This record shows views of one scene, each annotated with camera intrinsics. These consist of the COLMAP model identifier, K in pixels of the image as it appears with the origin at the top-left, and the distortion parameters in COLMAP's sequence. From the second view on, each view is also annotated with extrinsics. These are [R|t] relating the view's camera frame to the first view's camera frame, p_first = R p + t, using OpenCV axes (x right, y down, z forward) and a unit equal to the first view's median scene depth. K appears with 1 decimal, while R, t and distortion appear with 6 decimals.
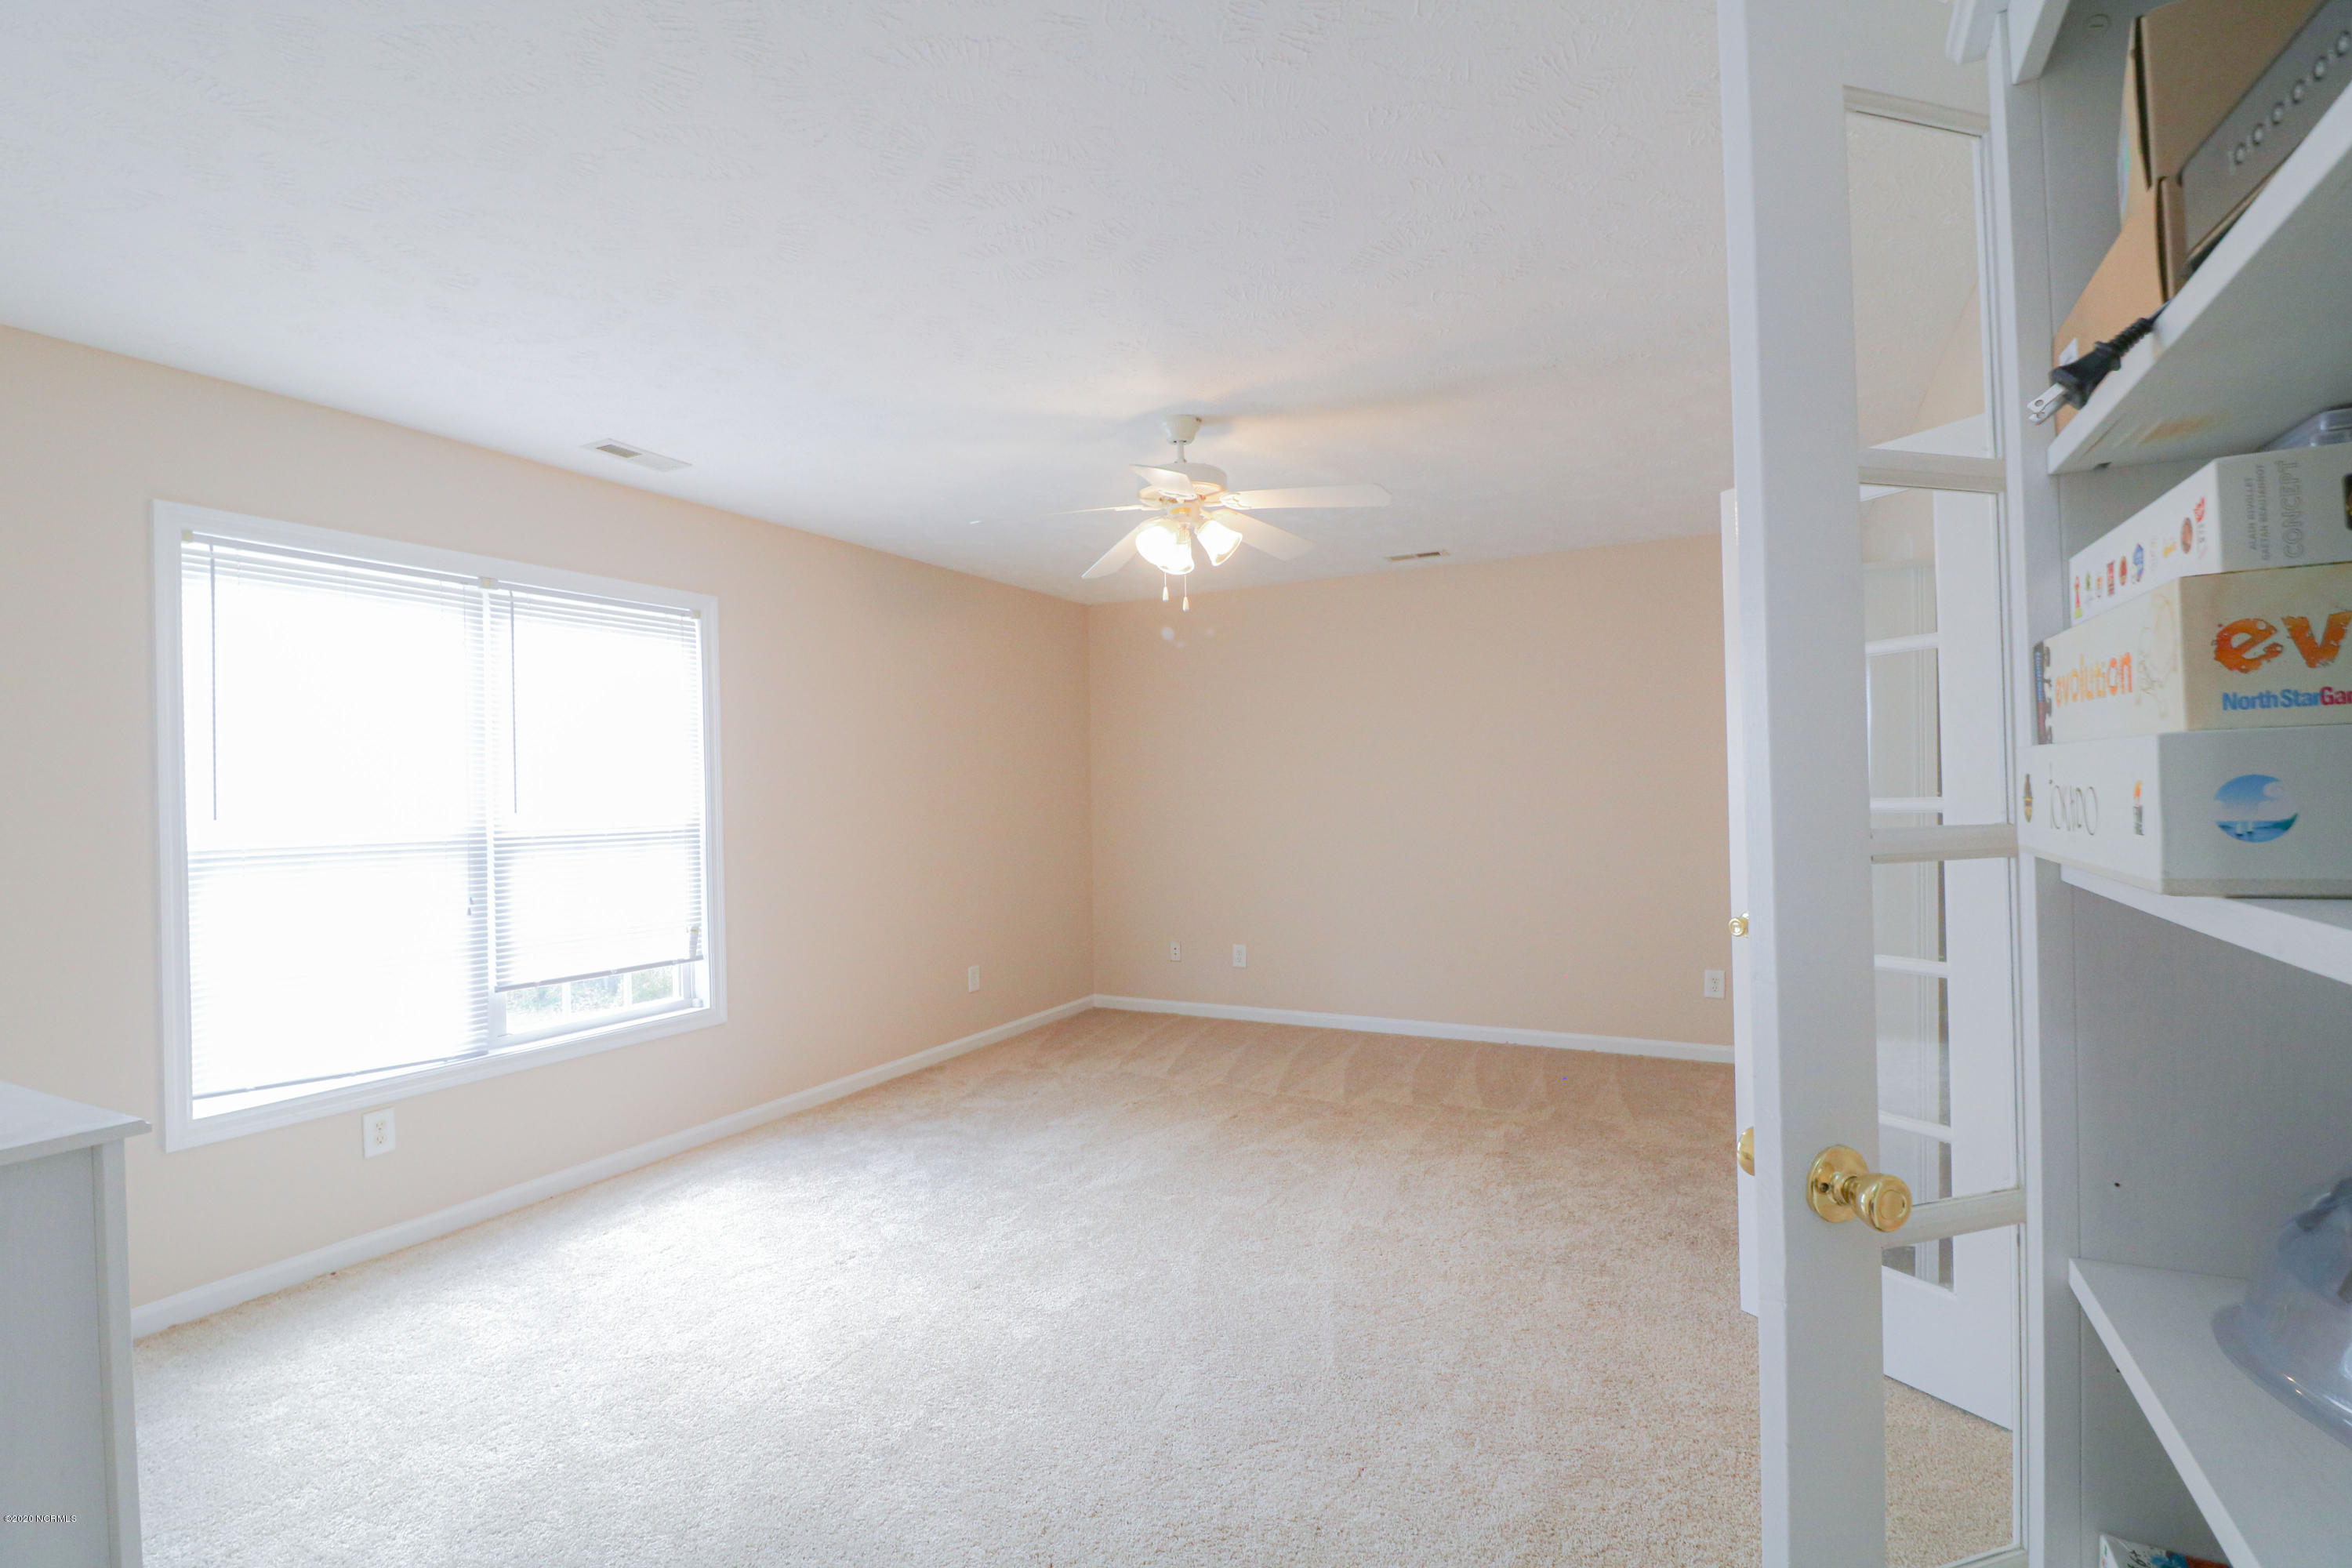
lens RADIAL K [[1103.4, 0, 1183.0], [0, 1103.4, 775.1], [0, 0, 1]] dist [-0.000450, -0.012366]
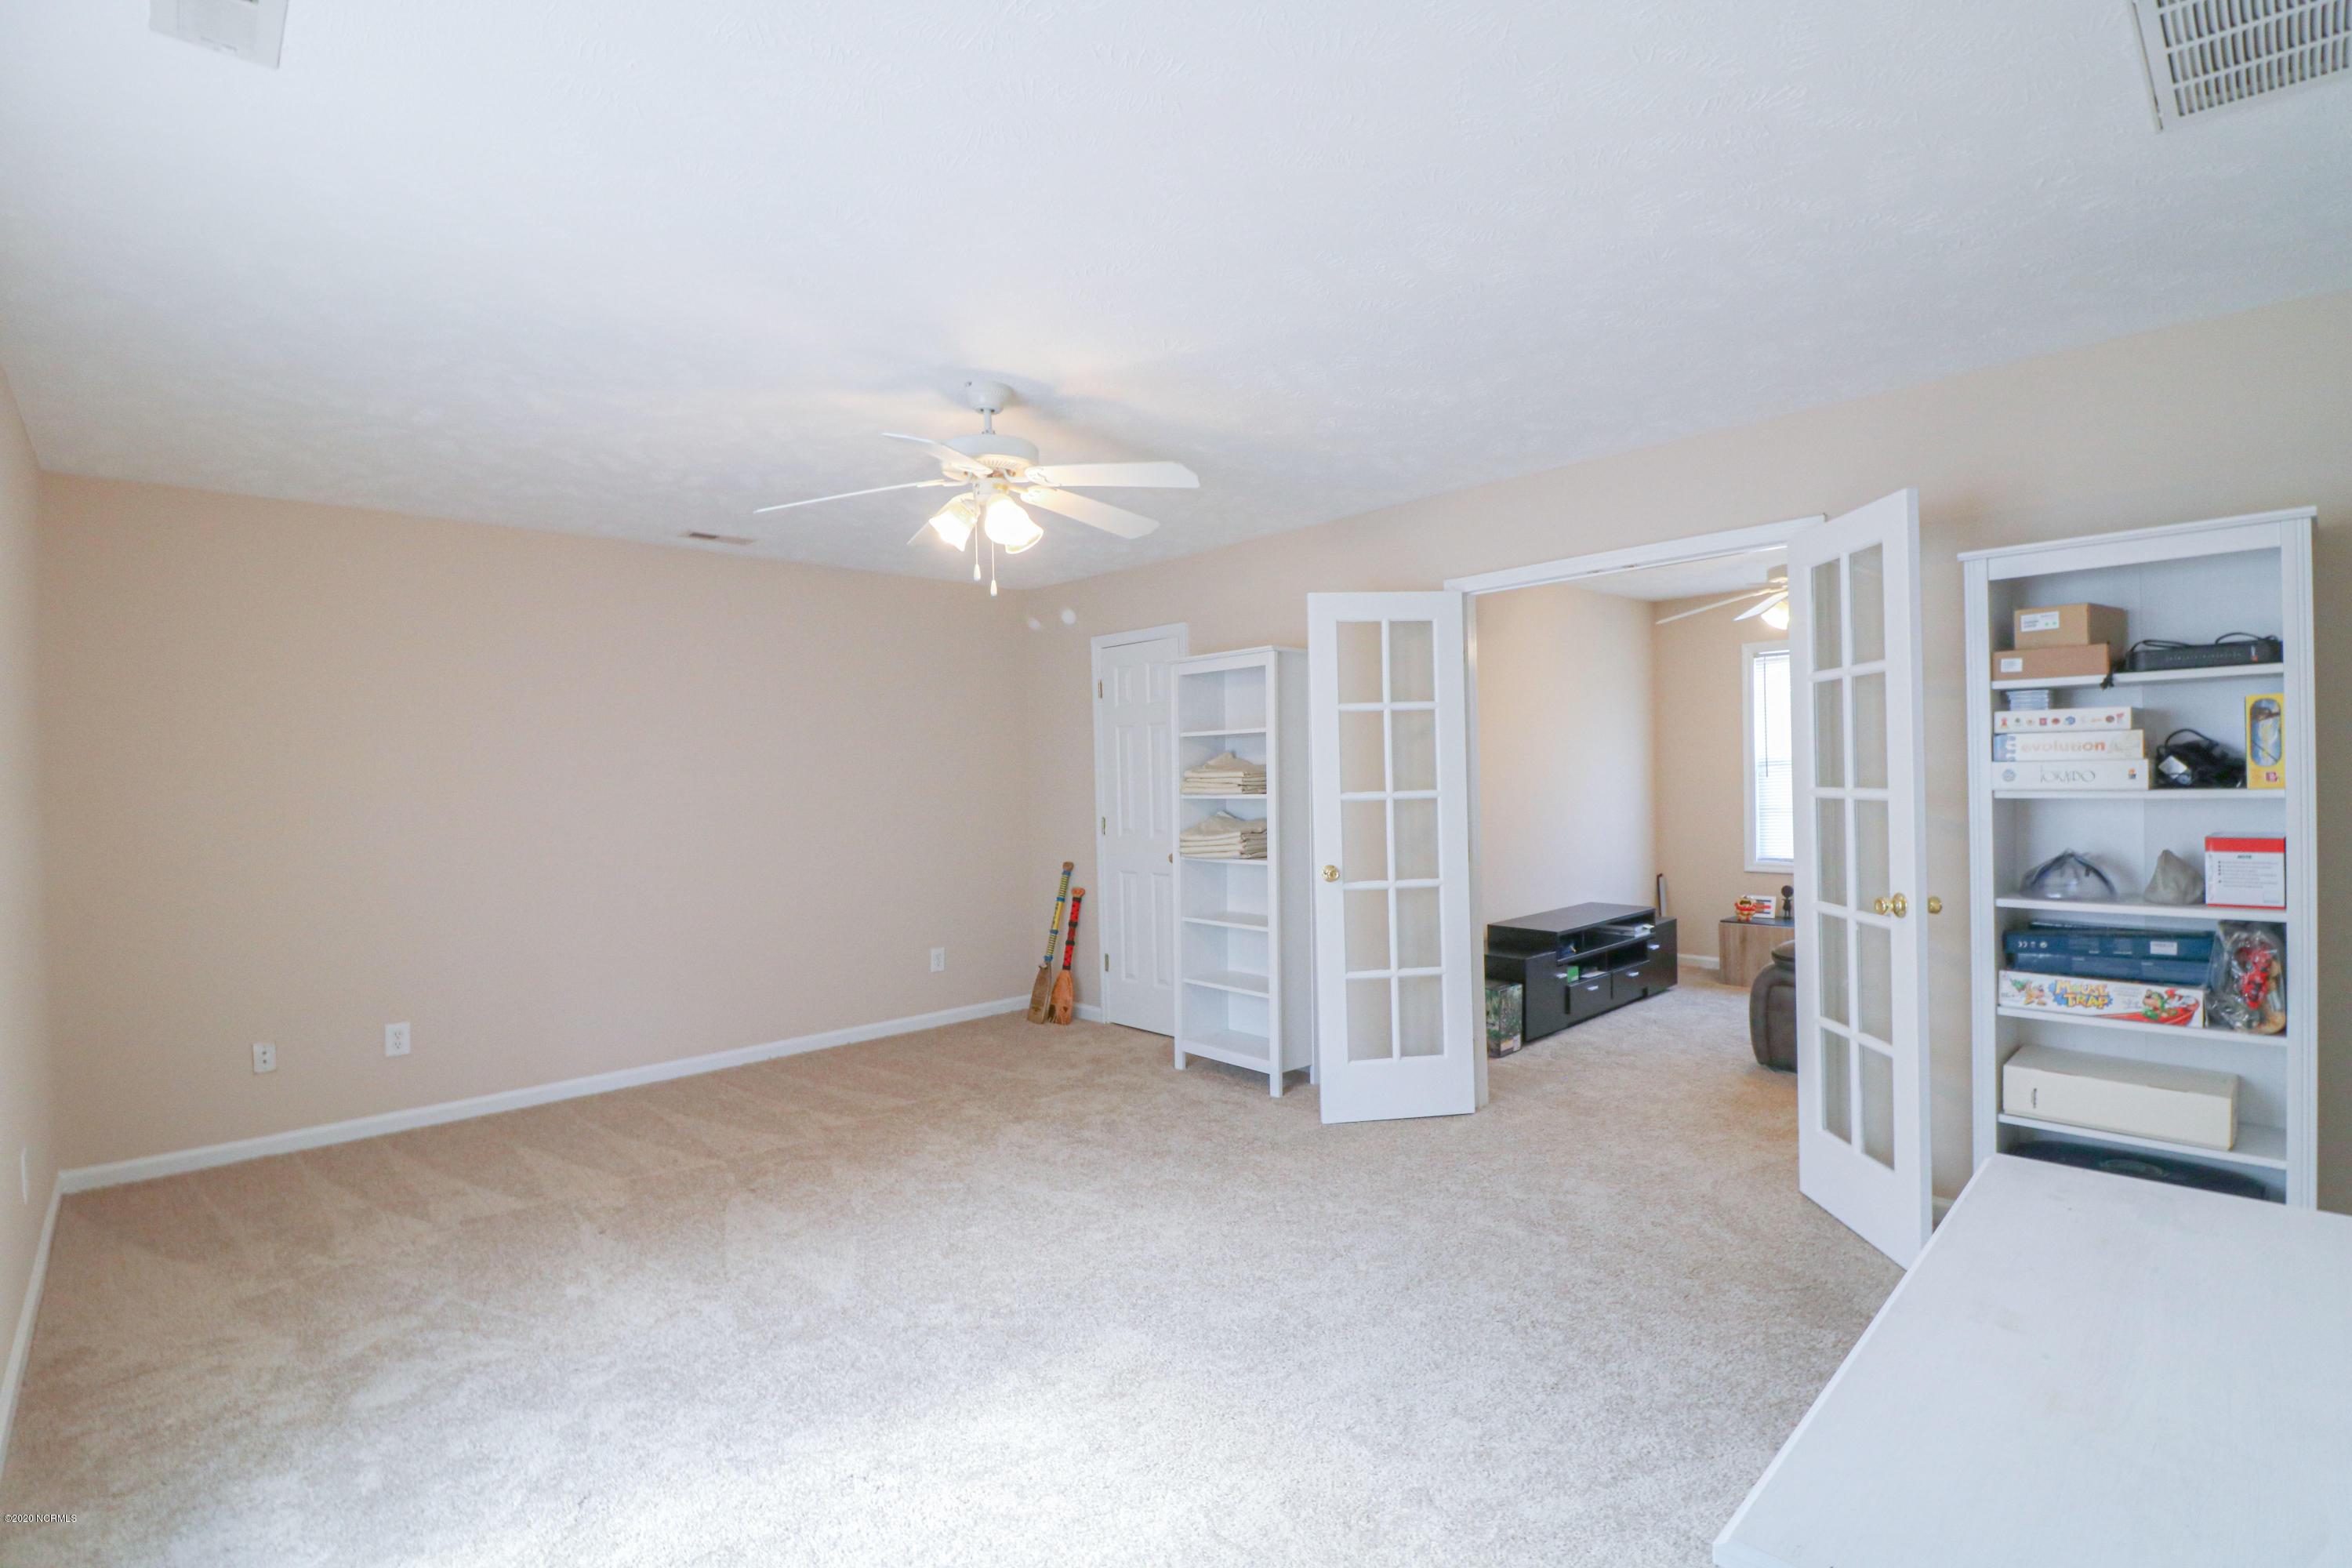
lens RADIAL K [[1103.4, 0, 1187.7], [0, 1103.4, 790.0], [0, 0, 1]] dist [-0.000450, -0.012366]
pose [[0.306591, 0.001950, 0.951839, -0.639940], [0.001487, 0.999996, -0.002528, 0.012406], [-0.951840, 0.002190, 0.306587, 0.437942]]
